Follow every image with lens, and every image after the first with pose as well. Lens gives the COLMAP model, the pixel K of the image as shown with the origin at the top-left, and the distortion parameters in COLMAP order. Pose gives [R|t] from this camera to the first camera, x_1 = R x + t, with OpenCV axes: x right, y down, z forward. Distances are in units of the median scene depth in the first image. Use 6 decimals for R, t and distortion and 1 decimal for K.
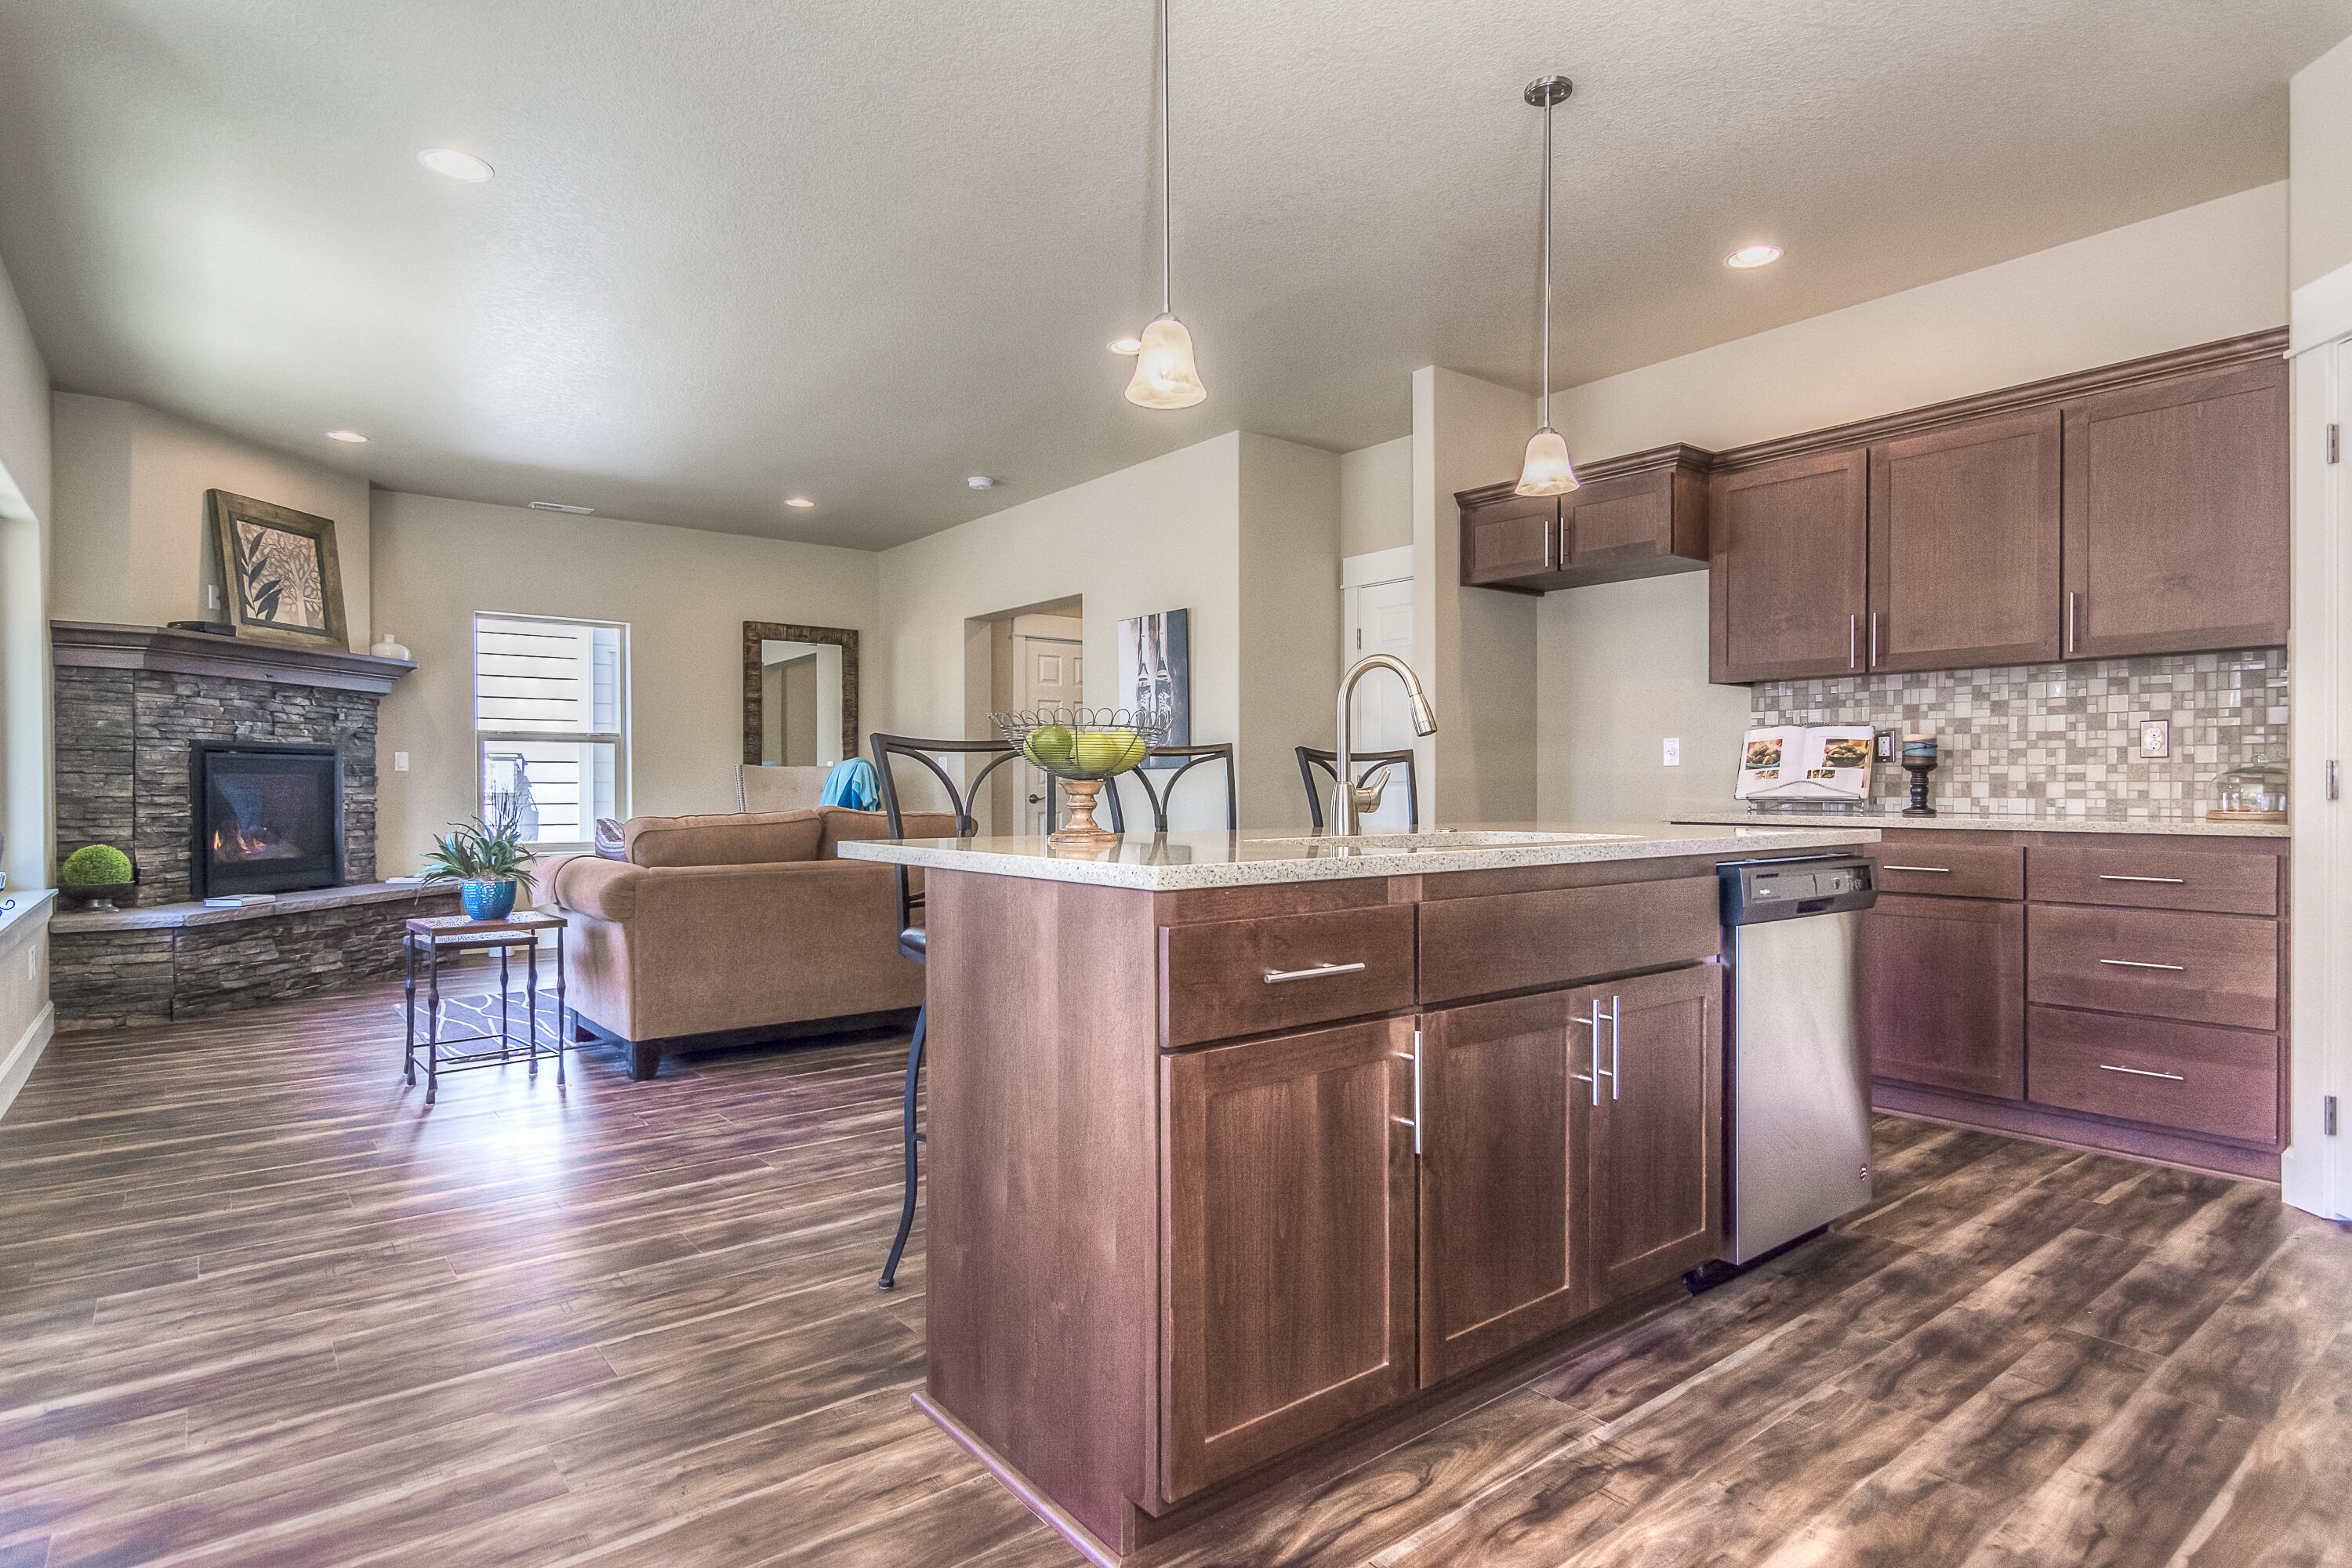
lens RADIAL K [[1240.4, 0, 1171.7], [0, 1240.4, 793.6], [0, 0, 1]] dist [-0.004398, 0.001987]
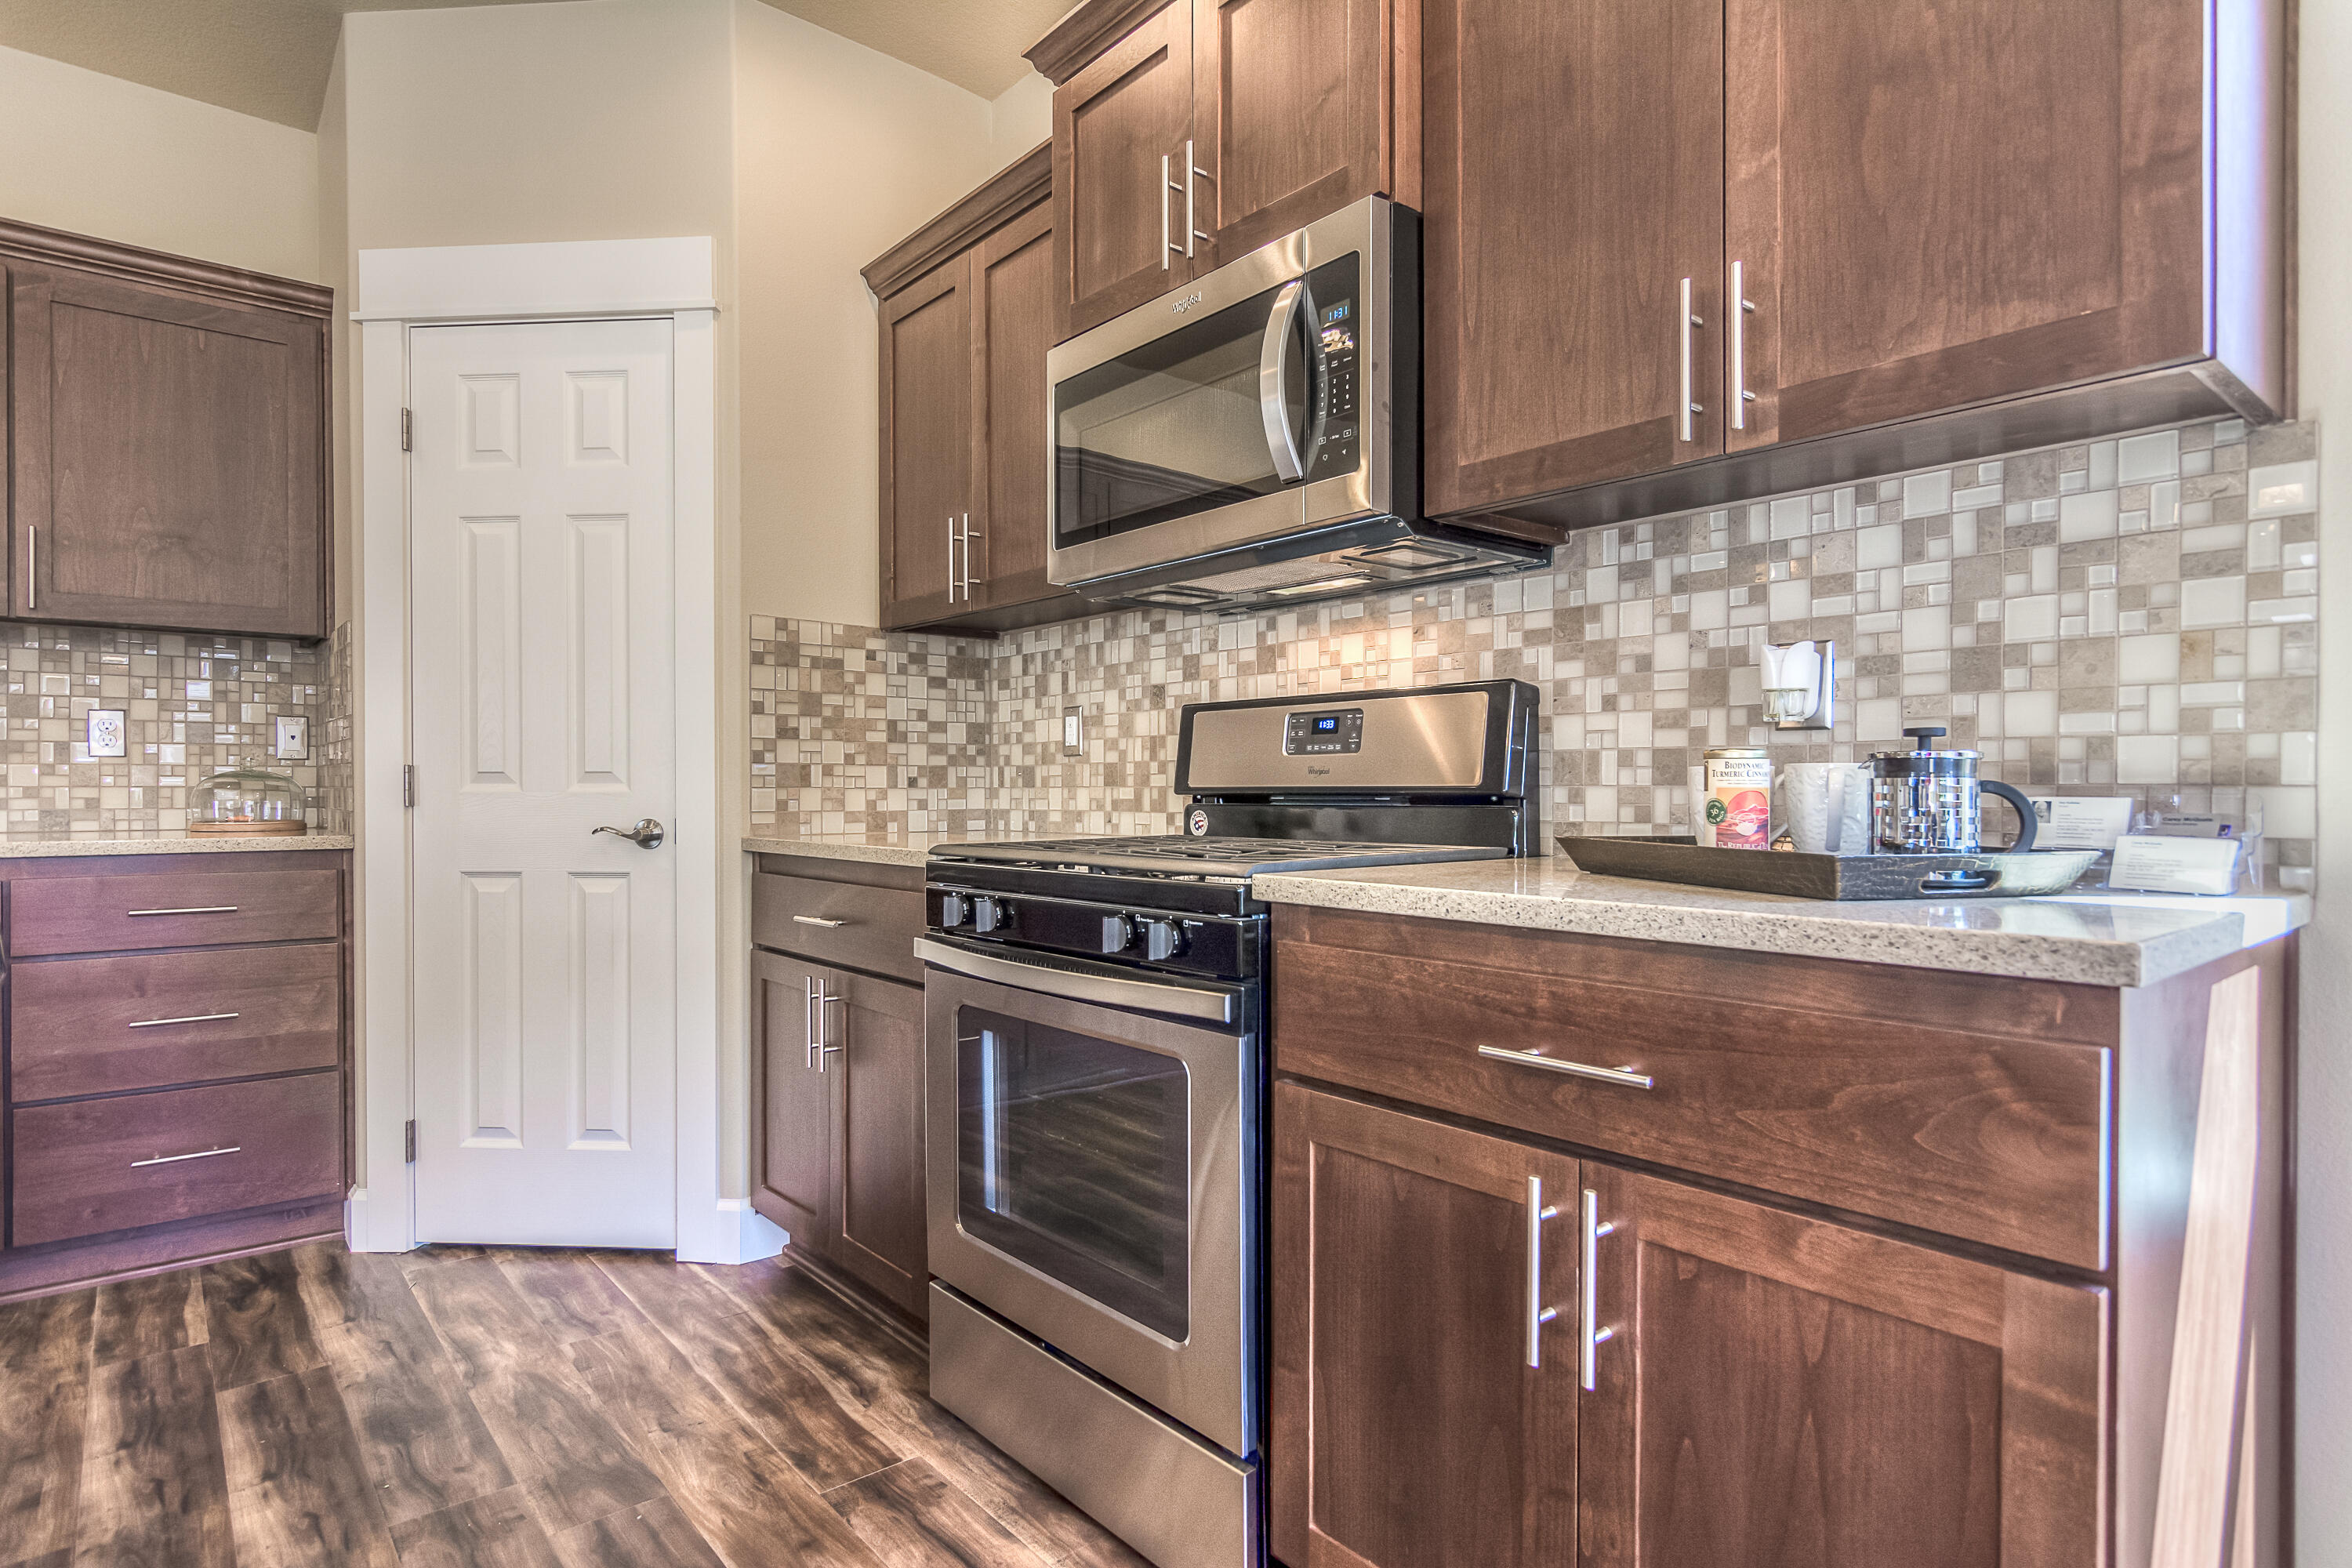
lens RADIAL K [[1240.4, 0, 1179.7], [0, 1240.4, 794.3], [0, 0, 1]] dist [-0.004398, 0.001987]
pose [[-0.035545, -0.002531, 0.999365, -0.021228], [0.007256, 0.999970, 0.002791, -0.002402], [-0.999342, 0.007350, -0.035526, 0.349541]]
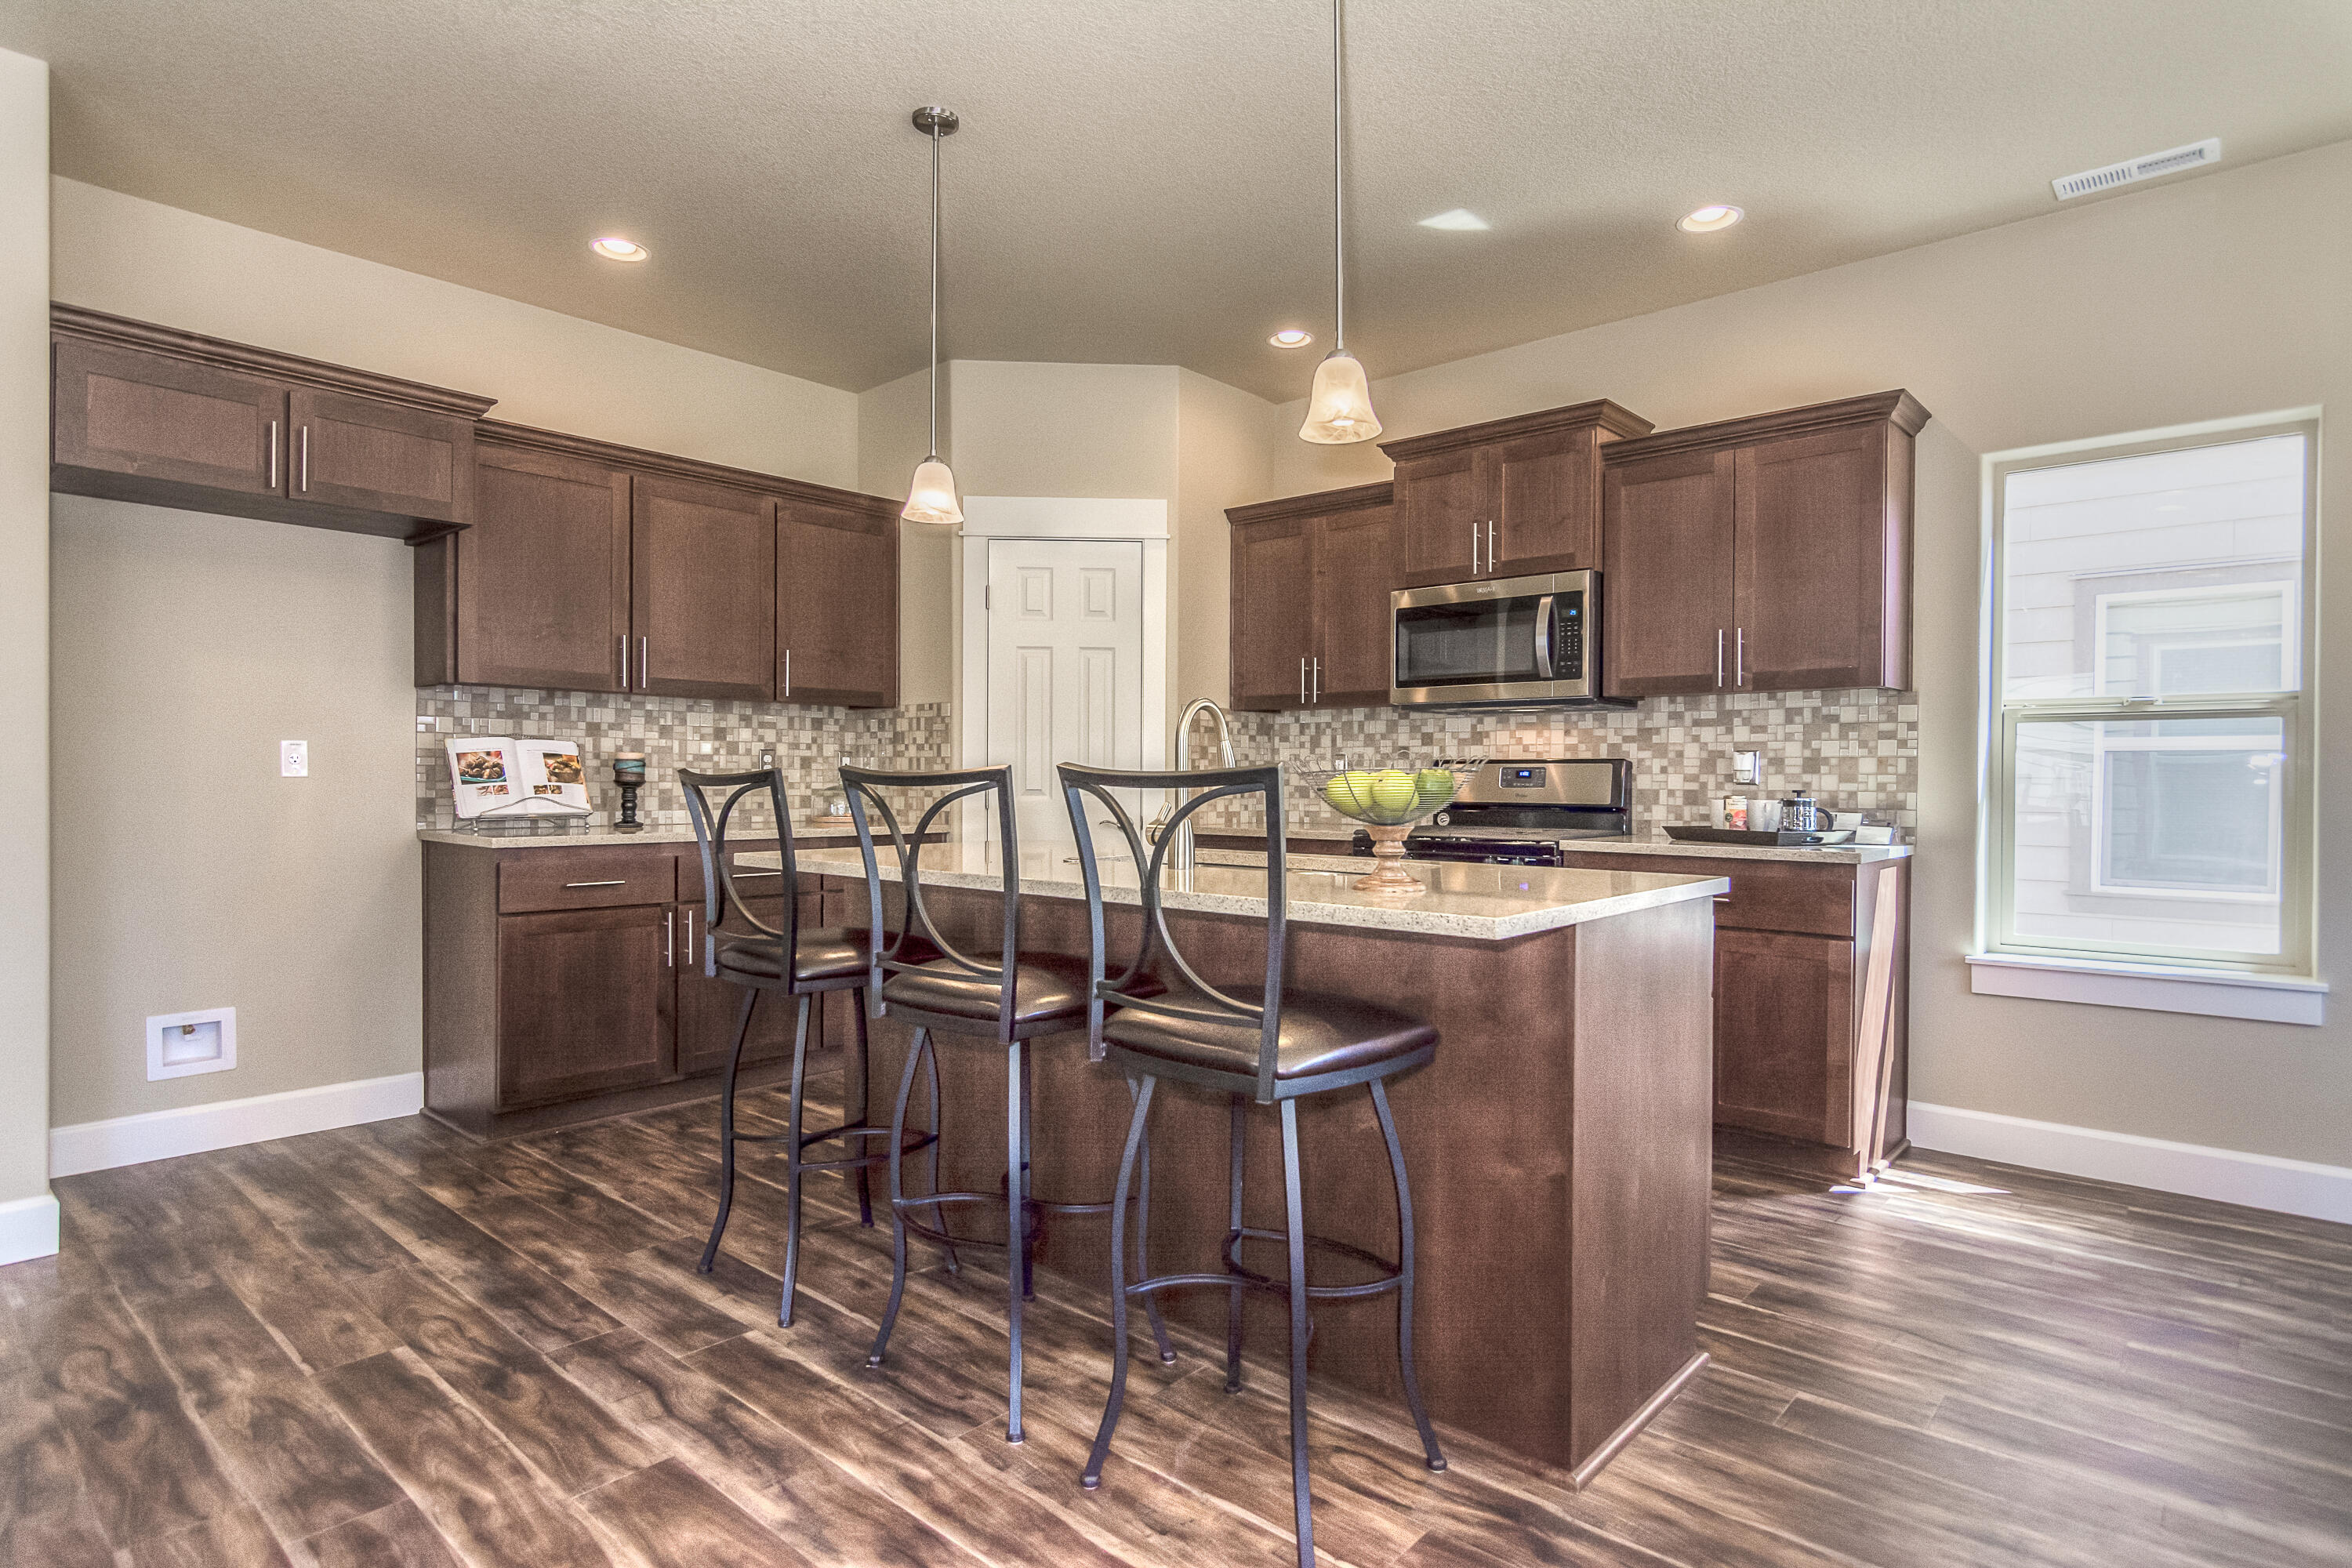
lens RADIAL K [[1240.4, 0, 1177.8], [0, 1240.4, 795.1], [0, 0, 1]] dist [-0.004398, 0.001987]
pose [[-0.180455, -0.013870, 0.983485, -0.601273], [0.001153, 0.999897, 0.014313, -0.029323], [-0.983583, 0.003717, -0.180421, 0.821730]]
